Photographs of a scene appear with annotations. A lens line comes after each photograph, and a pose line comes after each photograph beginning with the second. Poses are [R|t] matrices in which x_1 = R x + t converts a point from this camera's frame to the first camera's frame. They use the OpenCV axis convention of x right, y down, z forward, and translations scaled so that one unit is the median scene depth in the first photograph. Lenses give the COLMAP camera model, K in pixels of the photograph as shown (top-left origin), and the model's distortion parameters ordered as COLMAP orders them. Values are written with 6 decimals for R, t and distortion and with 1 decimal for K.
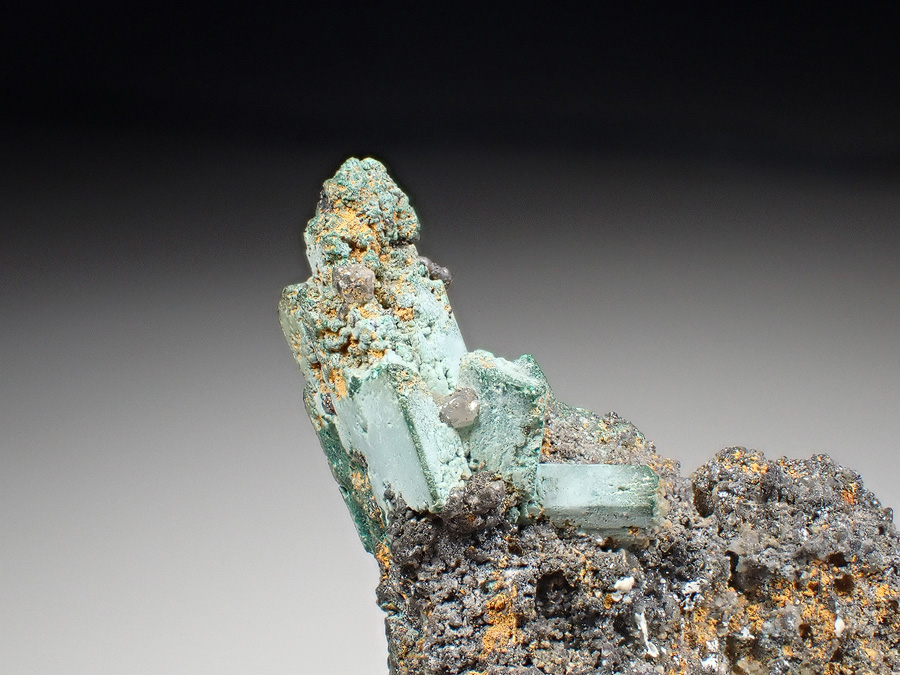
lens RADIAL K [[1540.0, 0, 450.0], [0, 1540.0, 337.5], [0, 0, 1]] dist [-0.026777, -0.010899]
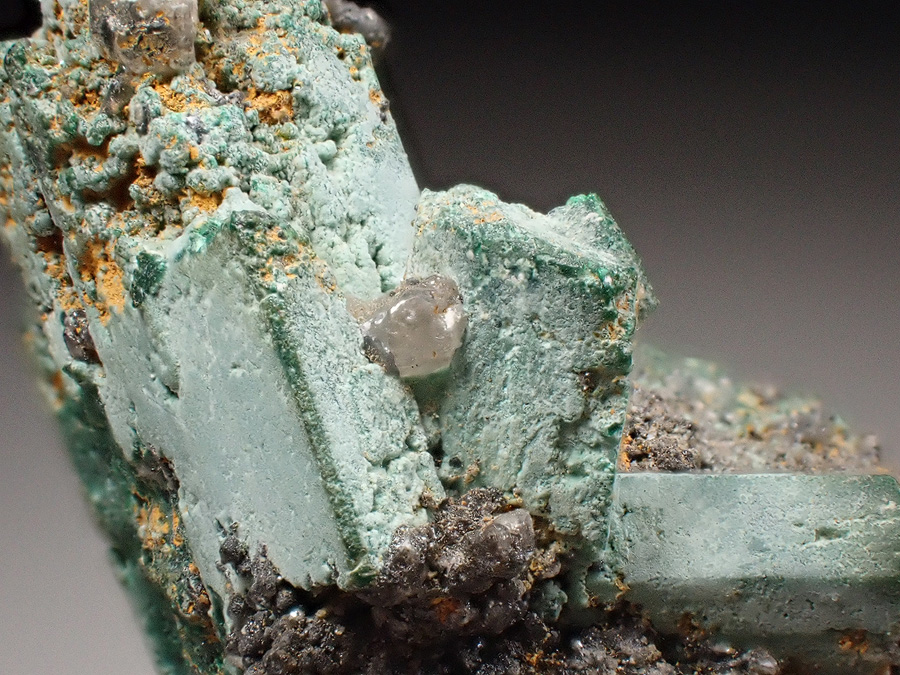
lens RADIAL K [[3013.3, 0, 450.0], [0, 3013.3, 337.5], [0, 0, 1]] dist [0.002287, -0.389632]
pose [[0.999197, 0.002540, 0.039996, -0.014959], [-0.002455, 0.999995, -0.002178, 0.048094], [-0.040001, 0.002078, 0.999197, 0.223601]]
